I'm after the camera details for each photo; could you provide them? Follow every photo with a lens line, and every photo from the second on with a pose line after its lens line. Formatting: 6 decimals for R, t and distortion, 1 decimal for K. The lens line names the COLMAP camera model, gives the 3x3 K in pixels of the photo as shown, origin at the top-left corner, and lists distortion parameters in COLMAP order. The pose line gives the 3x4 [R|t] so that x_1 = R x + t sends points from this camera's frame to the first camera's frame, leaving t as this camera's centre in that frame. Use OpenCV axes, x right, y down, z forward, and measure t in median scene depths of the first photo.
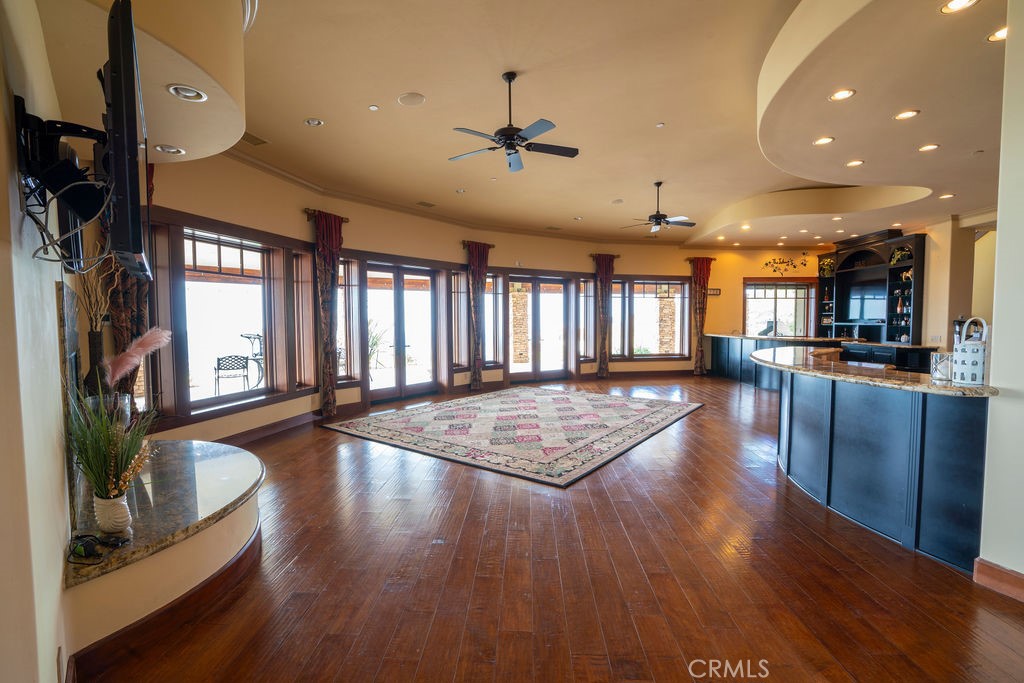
lens RADIAL K [[505.2, 0, 512.0], [0, 505.2, 341.5], [0, 0, 1]] dist [-0.002406, 0.000132]
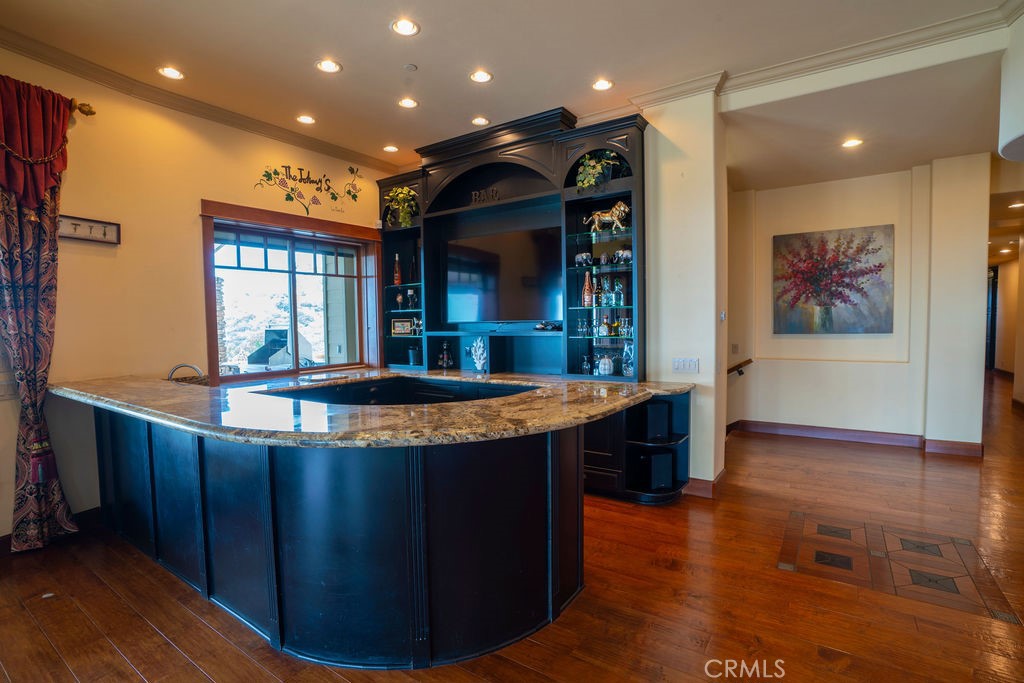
lens RADIAL K [[492.1, 0, 510.5], [0, 492.1, 331.2], [0, 0, 1]] dist [-0.035697, 0.000986]
pose [[0.567160, -0.027864, 0.823136, 0.318381], [0.050431, 0.998727, -0.000940, -0.032471], [-0.822062, 0.042044, 0.567843, 0.675430]]
